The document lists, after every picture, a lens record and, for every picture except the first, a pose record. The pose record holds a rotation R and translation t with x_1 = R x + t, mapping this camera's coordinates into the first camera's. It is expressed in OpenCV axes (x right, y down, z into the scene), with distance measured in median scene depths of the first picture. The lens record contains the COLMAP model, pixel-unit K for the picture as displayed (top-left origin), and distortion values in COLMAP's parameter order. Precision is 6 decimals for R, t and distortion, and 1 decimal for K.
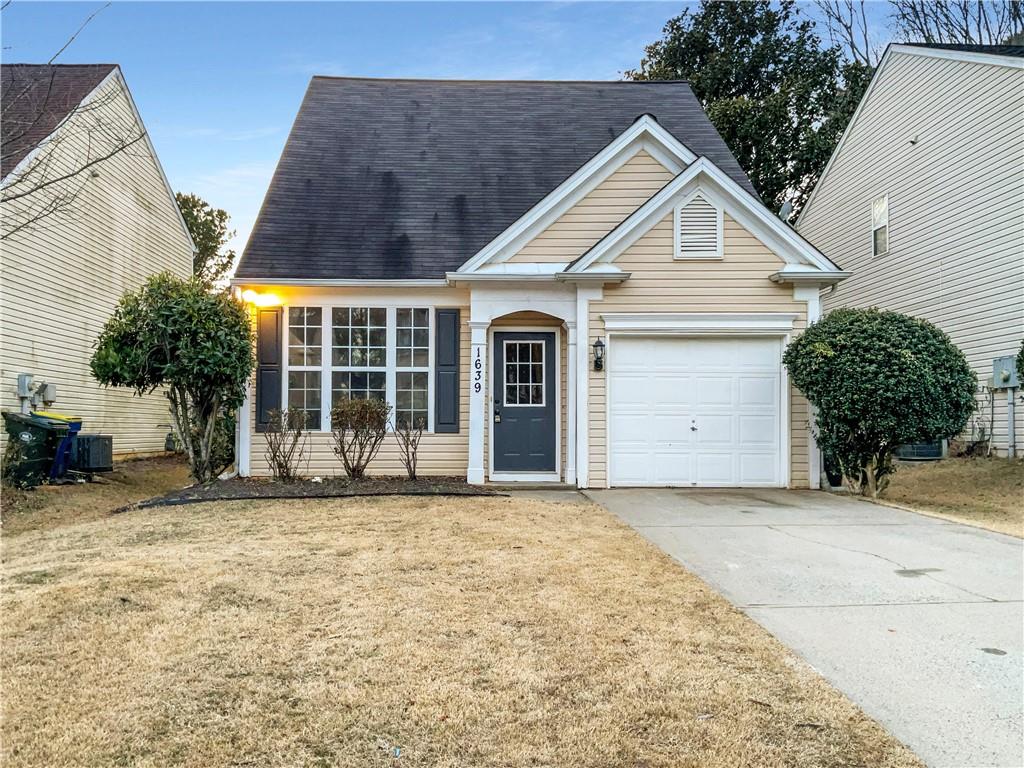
lens RADIAL K [[857.2, 0, 495.1], [0, 857.2, 412.8], [0, 0, 1]] dist [0.049507, -0.048271]
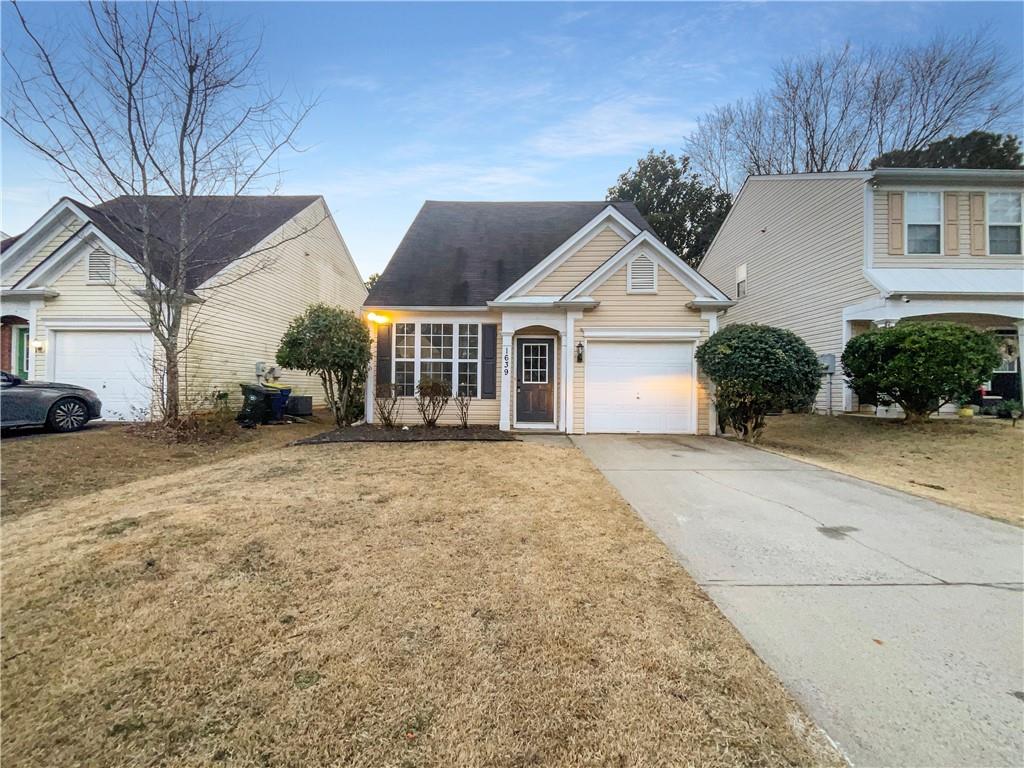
lens RADIAL K [[408.9, 0, 515.1], [0, 408.9, 386.2], [0, 0, 1]] dist [0.001249, -0.000431]
pose [[0.998997, 0.006809, -0.044261, 0.031556], [-0.006229, 0.999893, 0.013236, -0.012108], [0.044347, -0.012947, 0.998932, 0.212353]]
